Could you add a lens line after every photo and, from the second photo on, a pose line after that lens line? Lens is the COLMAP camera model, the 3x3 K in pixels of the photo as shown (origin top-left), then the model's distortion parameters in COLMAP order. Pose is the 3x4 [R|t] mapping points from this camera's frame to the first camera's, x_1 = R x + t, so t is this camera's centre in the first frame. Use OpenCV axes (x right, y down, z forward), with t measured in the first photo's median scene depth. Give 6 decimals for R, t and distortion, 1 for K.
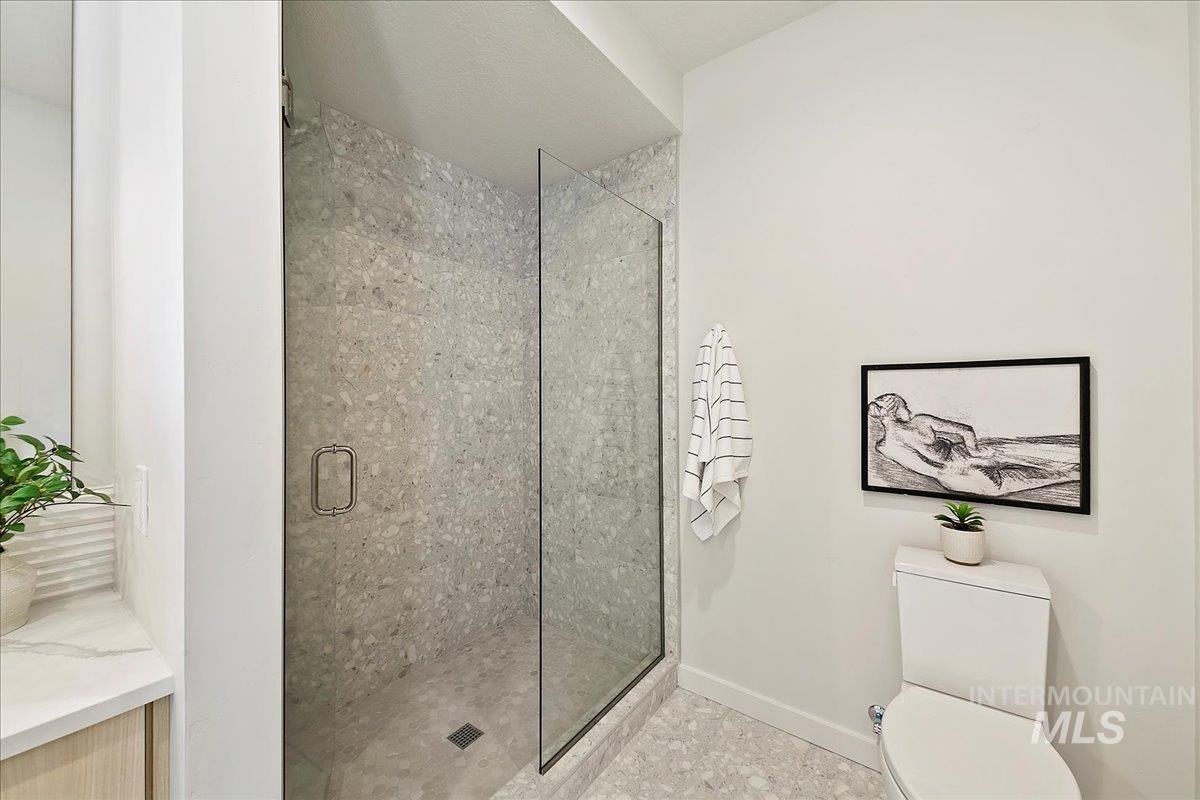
lens RADIAL K [[448.7, 0, 597.3], [0, 448.7, 384.4], [0, 0, 1]] dist [0.000816, -0.006425]
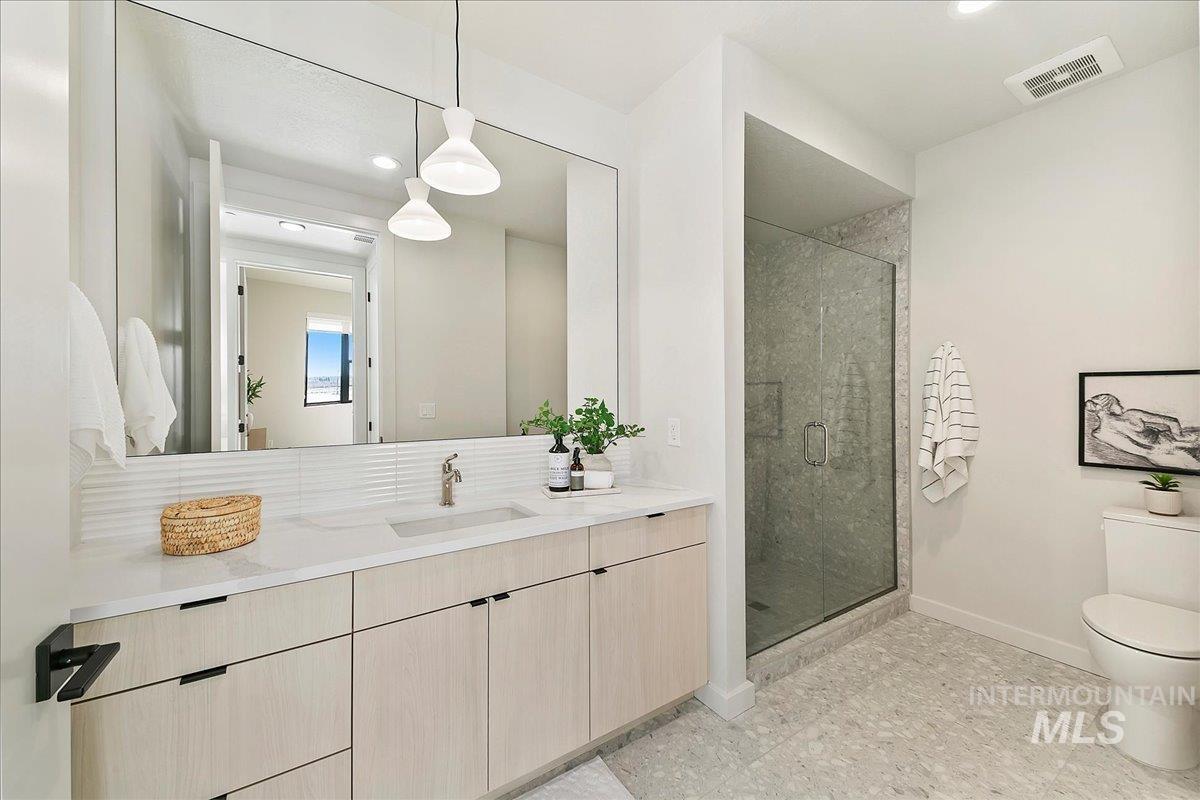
lens RADIAL K [[448.7, 0, 597.3], [0, 448.7, 384.4], [0, 0, 1]] dist [0.000816, -0.006425]
pose [[0.939046, 0.004540, -0.343762, -0.259082], [-0.005670, 0.999981, -0.002284, 0.002899], [0.343745, 0.004095, 0.939054, -0.629761]]
